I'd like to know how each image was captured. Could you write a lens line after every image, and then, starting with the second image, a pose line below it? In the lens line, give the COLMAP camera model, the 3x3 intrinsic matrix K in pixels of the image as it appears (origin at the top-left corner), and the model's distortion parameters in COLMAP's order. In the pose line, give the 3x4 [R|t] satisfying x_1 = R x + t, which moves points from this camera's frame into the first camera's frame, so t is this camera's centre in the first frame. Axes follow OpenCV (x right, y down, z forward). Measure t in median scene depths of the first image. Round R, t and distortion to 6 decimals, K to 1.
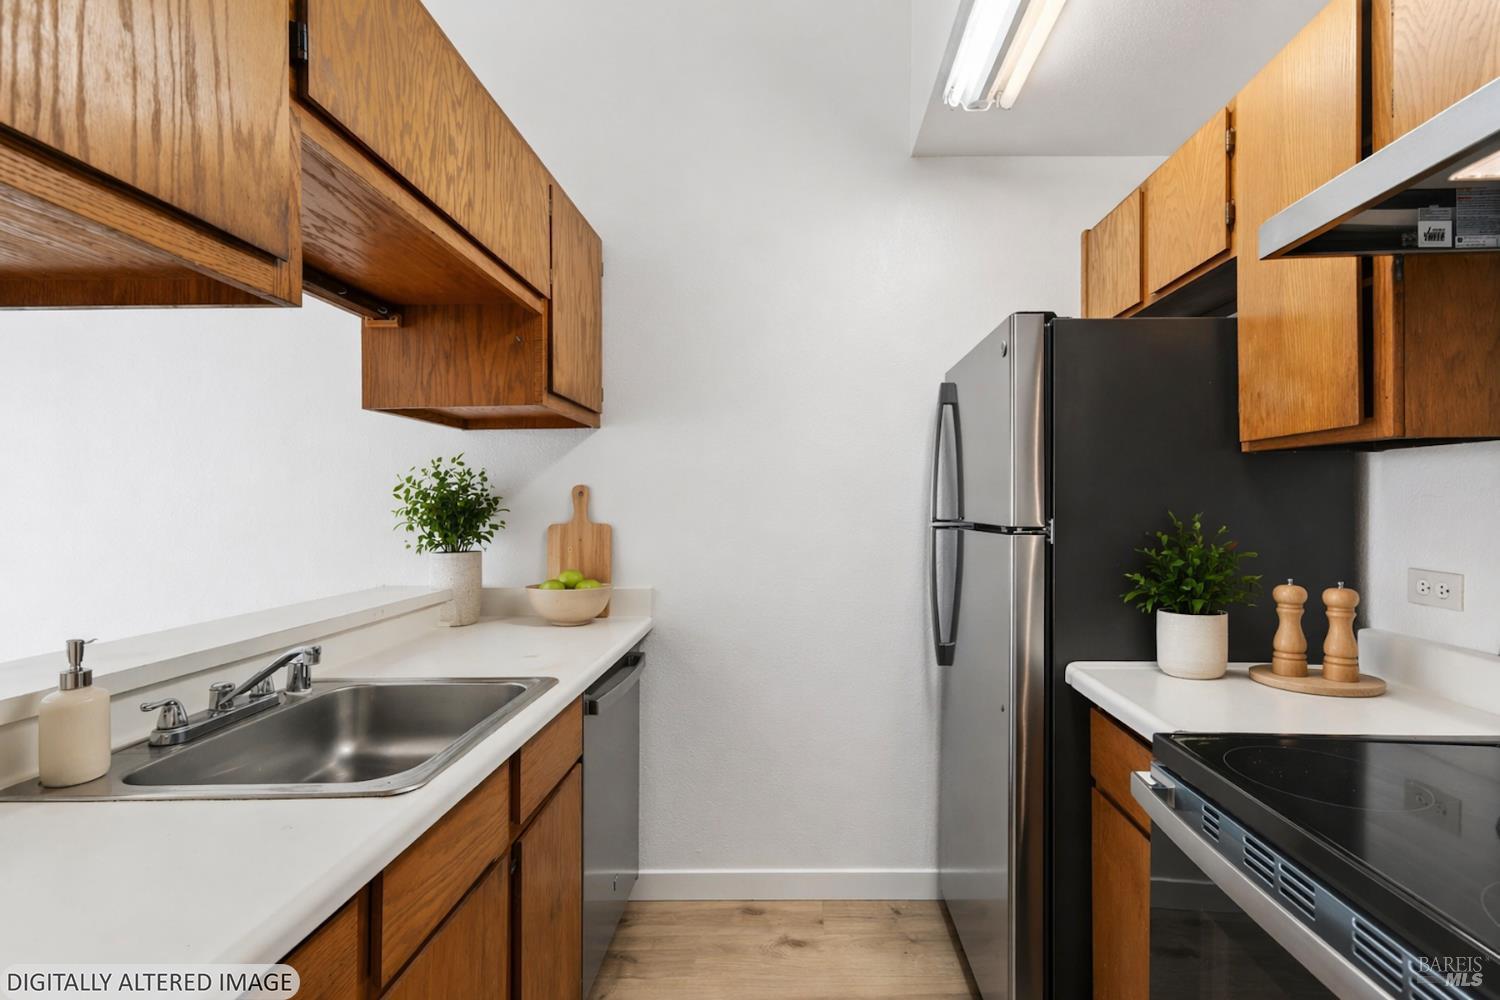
lens RADIAL K [[710.4, 0, 752.8], [0, 710.4, 500.8], [0, 0, 1]] dist [-0.001282, -0.000207]
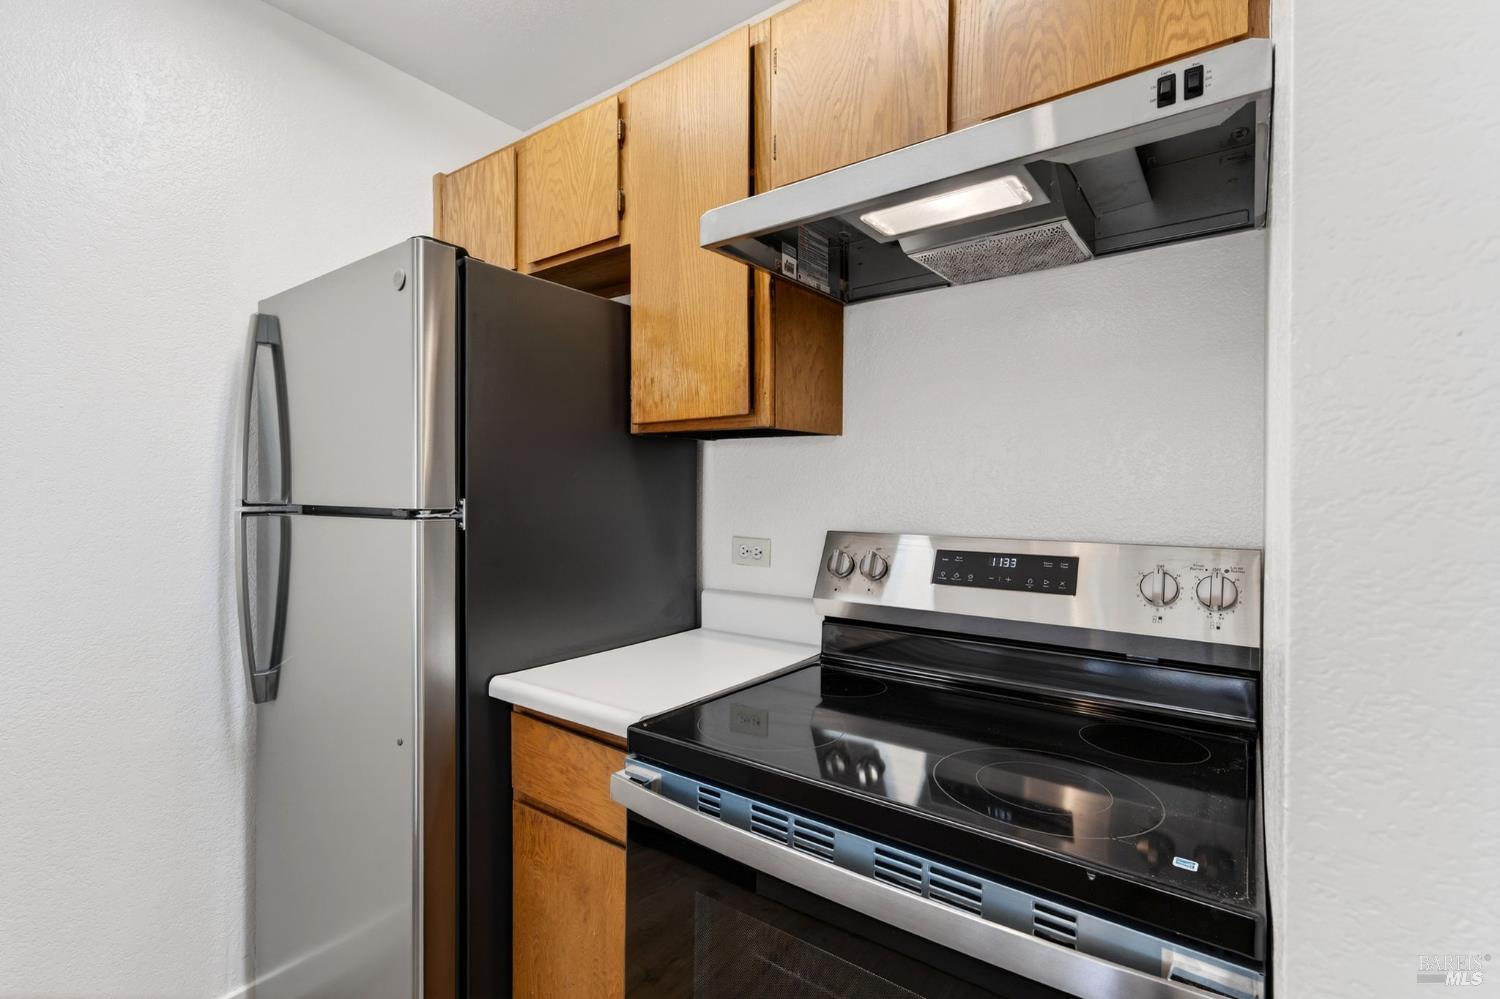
lens RADIAL K [[712.0, 0, 750.0], [0, 712.0, 499.5], [0, 0, 1]] dist [-0.002806, 0.000186]
pose [[0.544931, -0.010013, 0.838421, -0.098380], [-0.008629, 0.999809, 0.017549, 0.009198], [-0.838436, -0.016798, 0.544741, 0.272968]]
